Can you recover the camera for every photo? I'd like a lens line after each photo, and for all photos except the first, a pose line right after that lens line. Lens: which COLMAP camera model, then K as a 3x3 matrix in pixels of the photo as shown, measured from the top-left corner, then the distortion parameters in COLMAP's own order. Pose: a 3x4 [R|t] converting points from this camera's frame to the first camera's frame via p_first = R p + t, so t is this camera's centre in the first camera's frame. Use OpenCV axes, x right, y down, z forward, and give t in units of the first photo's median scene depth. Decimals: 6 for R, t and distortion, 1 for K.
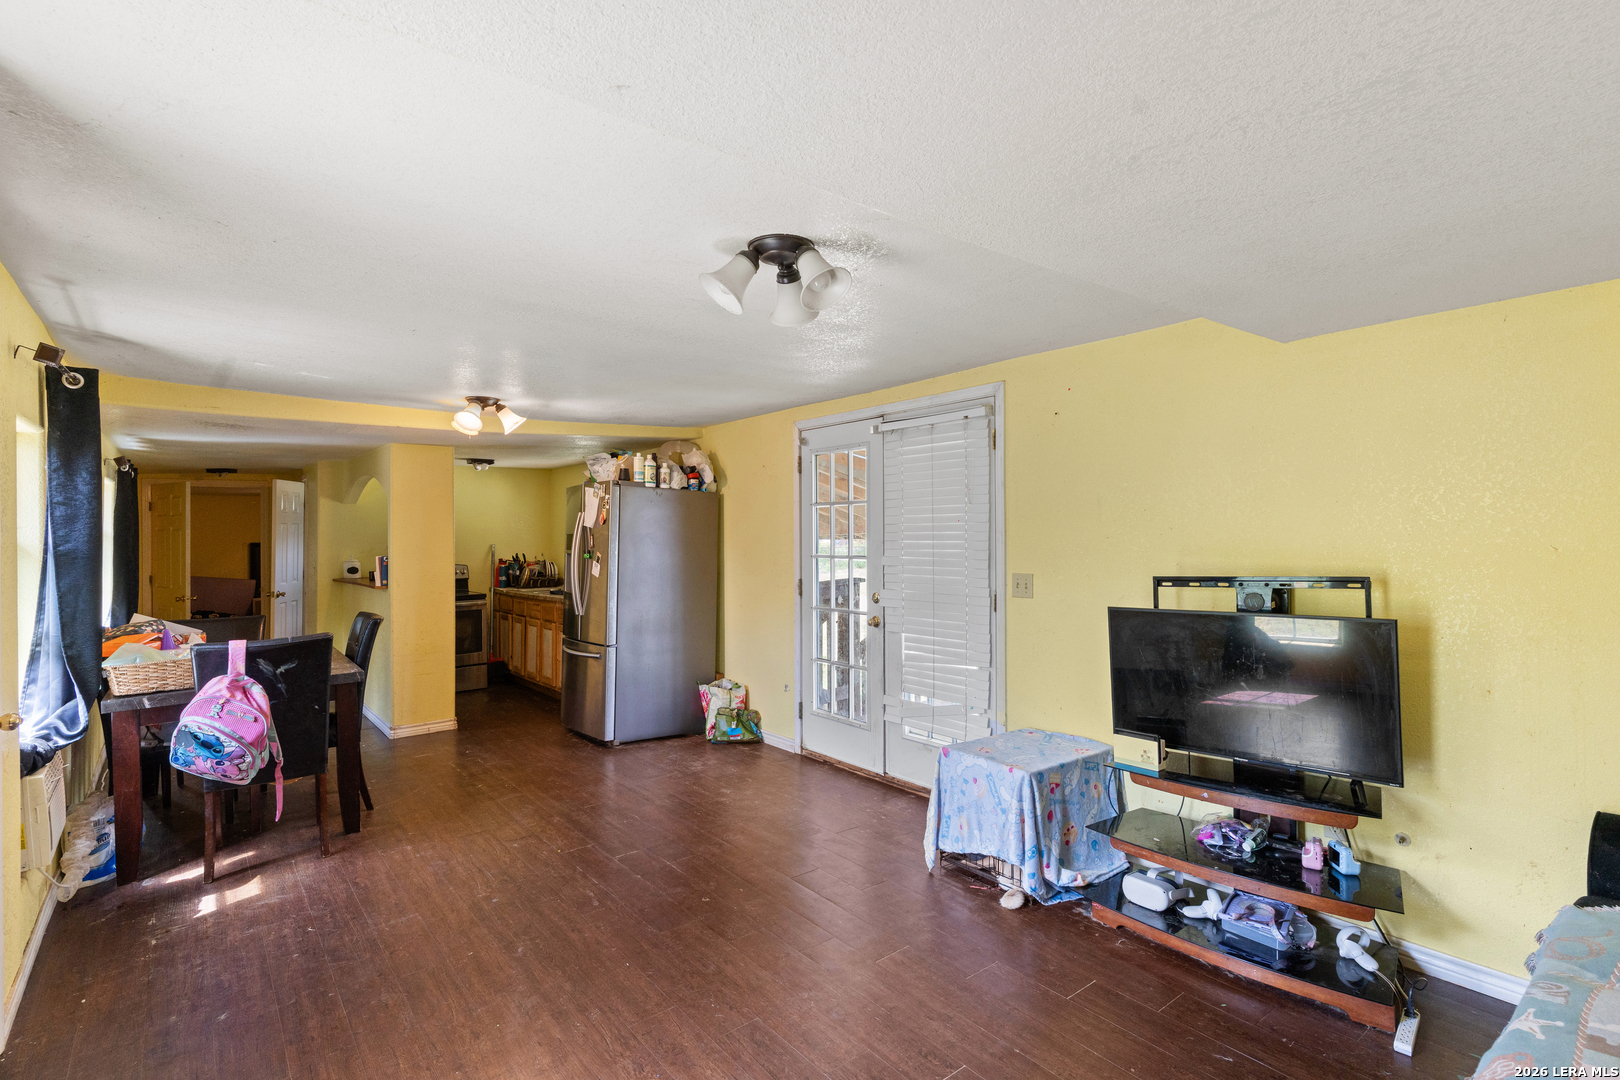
lens RADIAL K [[786.3, 0, 809.4], [0, 786.3, 534.5], [0, 0, 1]] dist [-0.000303, -0.000006]
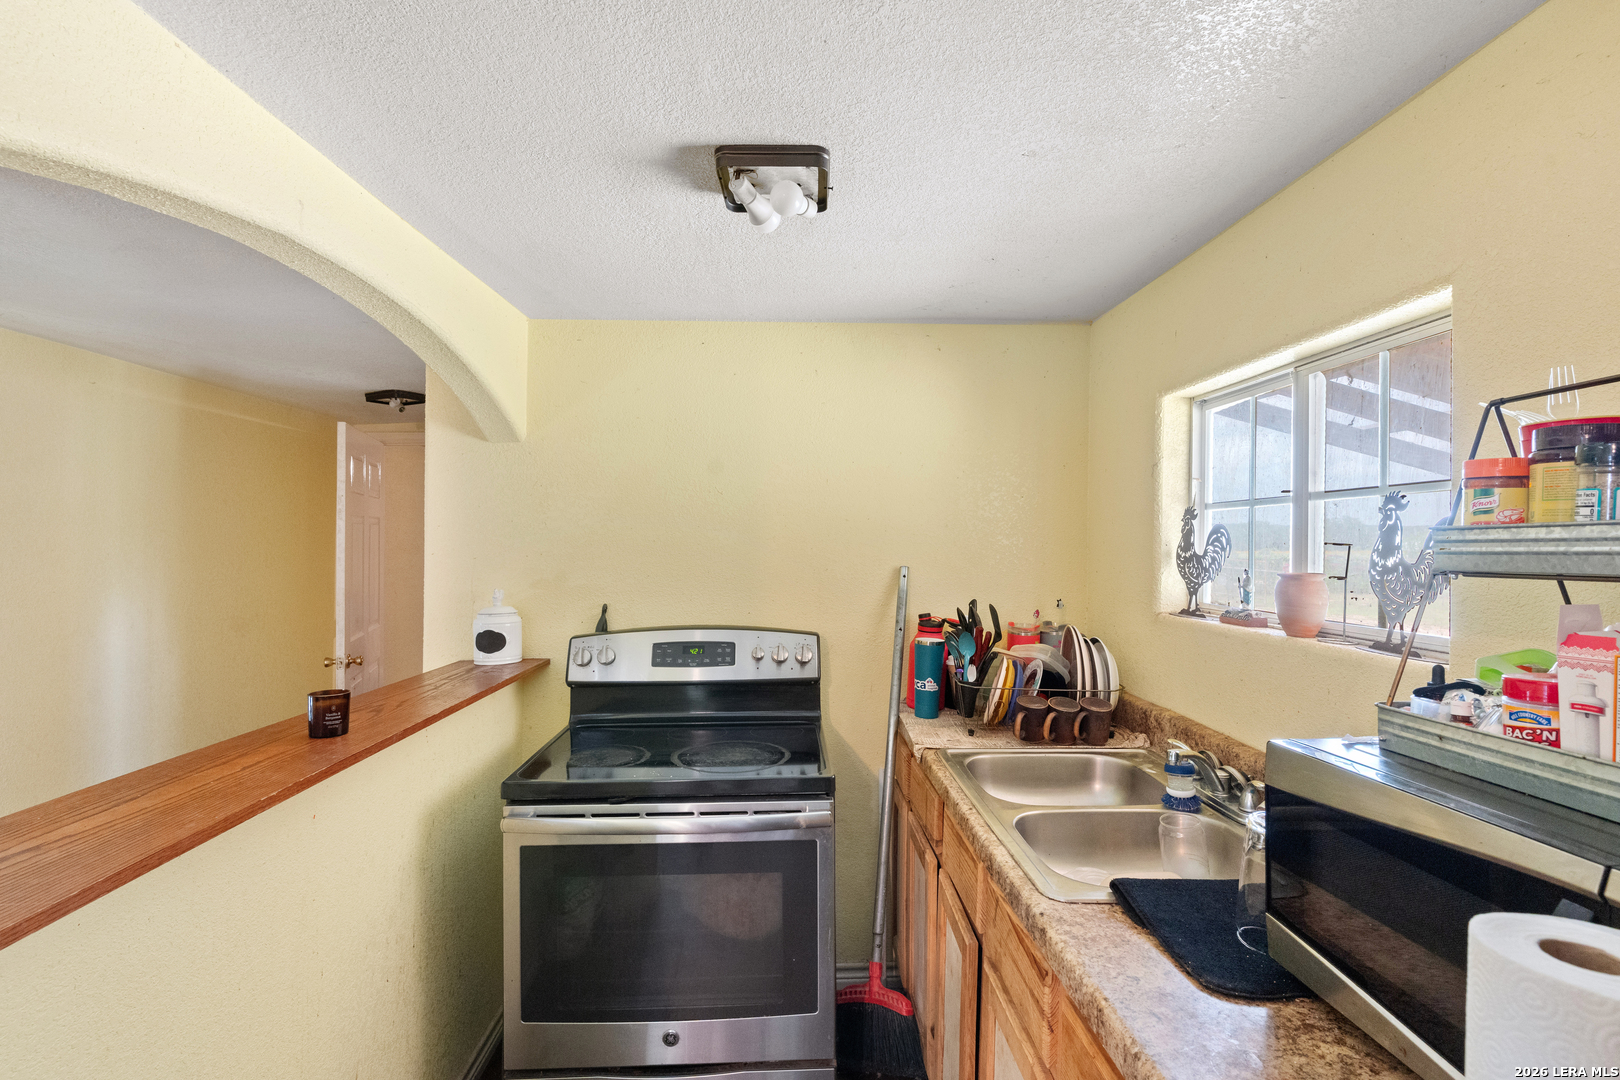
lens RADIAL K [[786.3, 0, 809.5], [0, 786.3, 544.3], [0, 0, 1]] dist [-0.000303, -0.000006]
pose [[0.810047, 0.007688, -0.586314, -0.249916], [-0.006904, 0.999970, 0.003574, 0.002385], [0.586324, 0.001152, 0.810076, 0.727262]]
